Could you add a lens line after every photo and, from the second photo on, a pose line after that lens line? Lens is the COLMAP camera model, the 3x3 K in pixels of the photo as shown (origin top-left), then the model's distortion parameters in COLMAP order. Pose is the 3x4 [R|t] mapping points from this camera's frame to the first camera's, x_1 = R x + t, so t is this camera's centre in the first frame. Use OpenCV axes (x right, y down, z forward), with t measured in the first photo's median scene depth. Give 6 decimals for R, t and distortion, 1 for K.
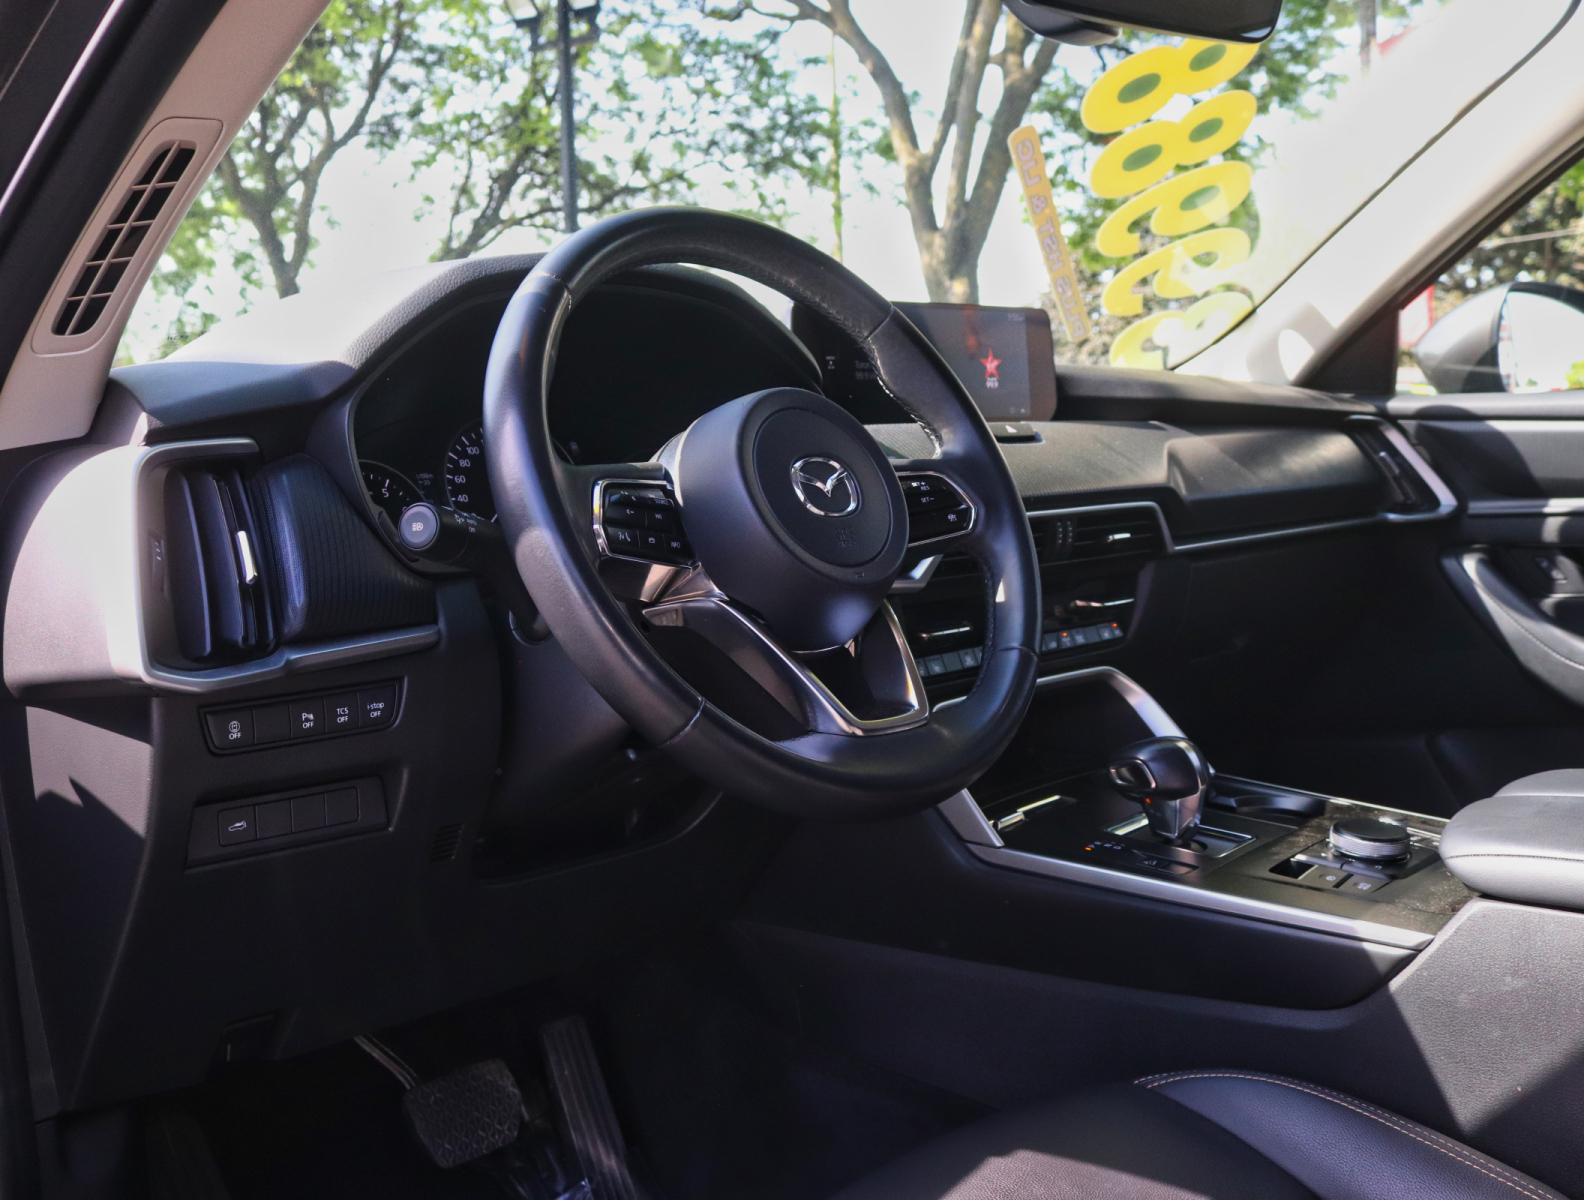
lens RADIAL K [[1553.0, 0, 792.0], [0, 1553.0, 600.0], [0, 0, 1]] dist [-0.161055, 0.154700]
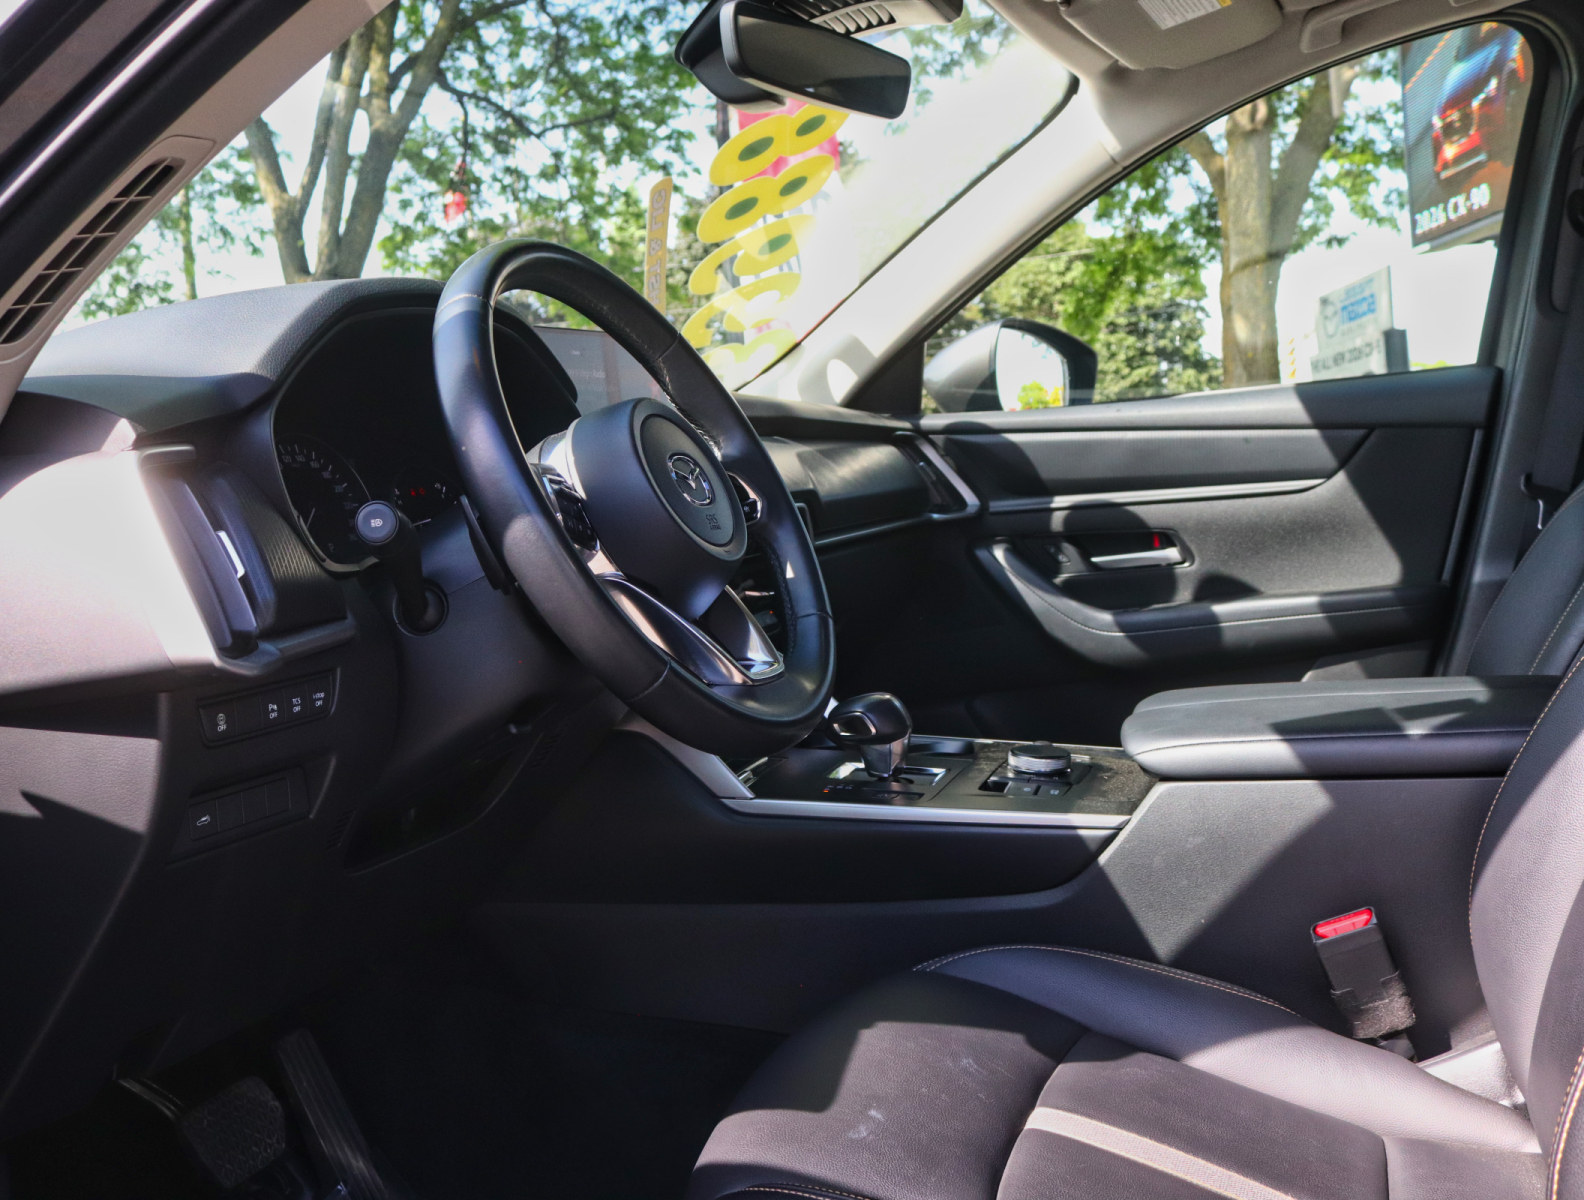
lens RADIAL K [[1553.0, 0, 792.0], [0, 1553.0, 600.0], [0, 0, 1]] dist [-0.161055, 0.154700]
pose [[0.913084, -0.056623, 0.403821, -0.197418], [0.068436, 0.997545, -0.014868, 0.020423], [-0.401987, 0.041211, 0.914717, -0.053324]]
